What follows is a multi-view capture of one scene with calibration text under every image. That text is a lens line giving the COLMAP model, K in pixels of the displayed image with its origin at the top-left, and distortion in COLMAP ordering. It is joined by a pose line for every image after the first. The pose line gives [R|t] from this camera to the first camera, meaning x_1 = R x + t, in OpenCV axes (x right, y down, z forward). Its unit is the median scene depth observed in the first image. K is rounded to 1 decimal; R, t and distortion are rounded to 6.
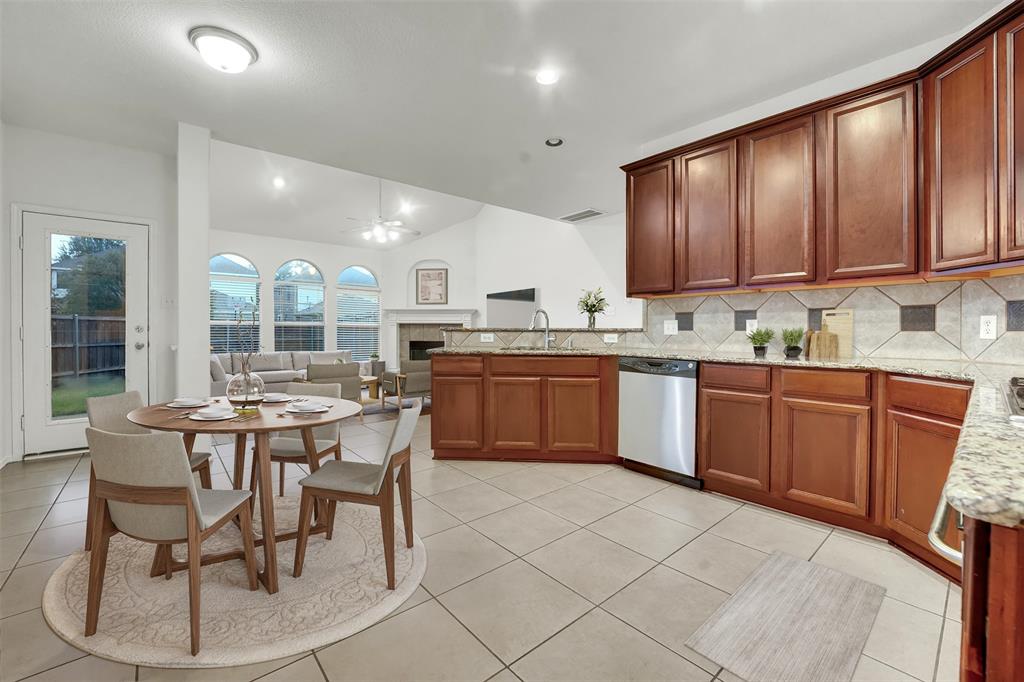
lens RADIAL K [[418.9, 0, 479.1], [0, 418.9, 330.2], [0, 0, 1]] dist [0.013673, 0.000353]
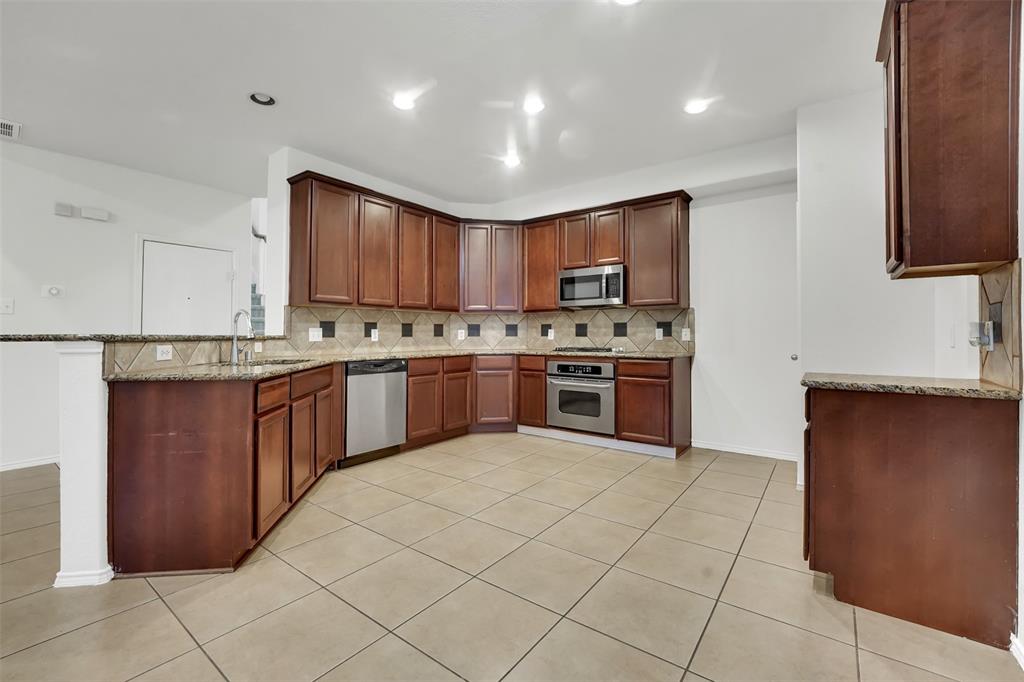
lens RADIAL K [[418.9, 0, 508.3], [0, 418.9, 332.1], [0, 0, 1]] dist [0.013673, 0.000353]
pose [[-0.237712, 0.008258, 0.971301, -0.793839], [0.007408, 0.999950, -0.006688, -0.002597], [-0.971307, 0.005605, -0.237761, 0.869062]]
